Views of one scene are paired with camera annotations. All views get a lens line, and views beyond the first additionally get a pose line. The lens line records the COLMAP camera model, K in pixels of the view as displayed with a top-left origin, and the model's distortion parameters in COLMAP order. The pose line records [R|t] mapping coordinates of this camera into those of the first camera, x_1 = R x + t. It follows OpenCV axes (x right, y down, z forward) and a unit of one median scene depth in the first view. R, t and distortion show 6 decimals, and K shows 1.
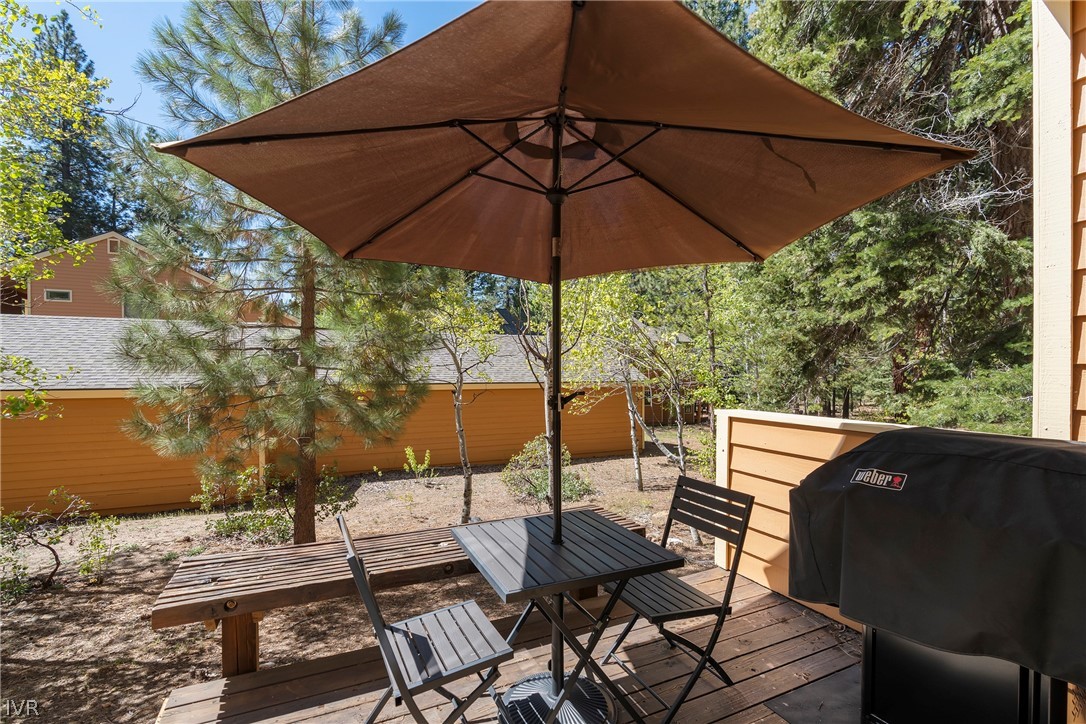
lens RADIAL K [[503.7, 0, 532.9], [0, 503.7, 364.2], [0, 0, 1]] dist [-0.002563, 0.000461]
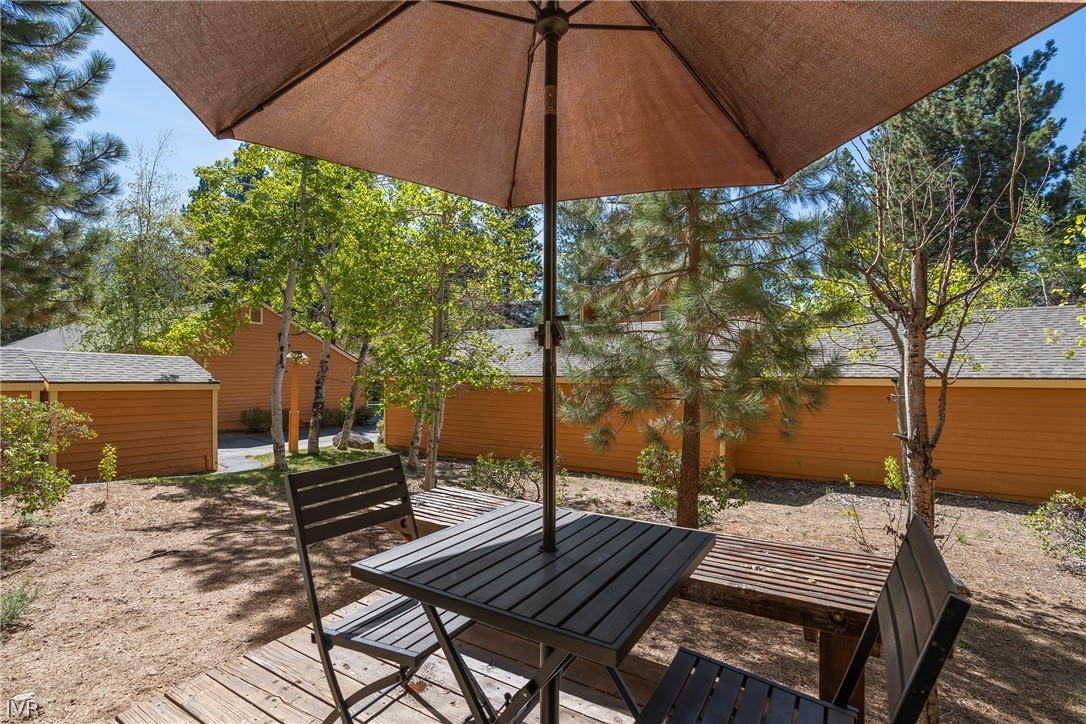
lens RADIAL K [[503.7, 0, 532.9], [0, 503.7, 364.2], [0, 0, 1]] dist [-0.002563, 0.000461]
pose [[0.554786, -0.009832, -0.831935, 0.159804], [0.008281, 0.999946, -0.006295, 0.032087], [0.831952, -0.003397, 0.554837, 0.169151]]
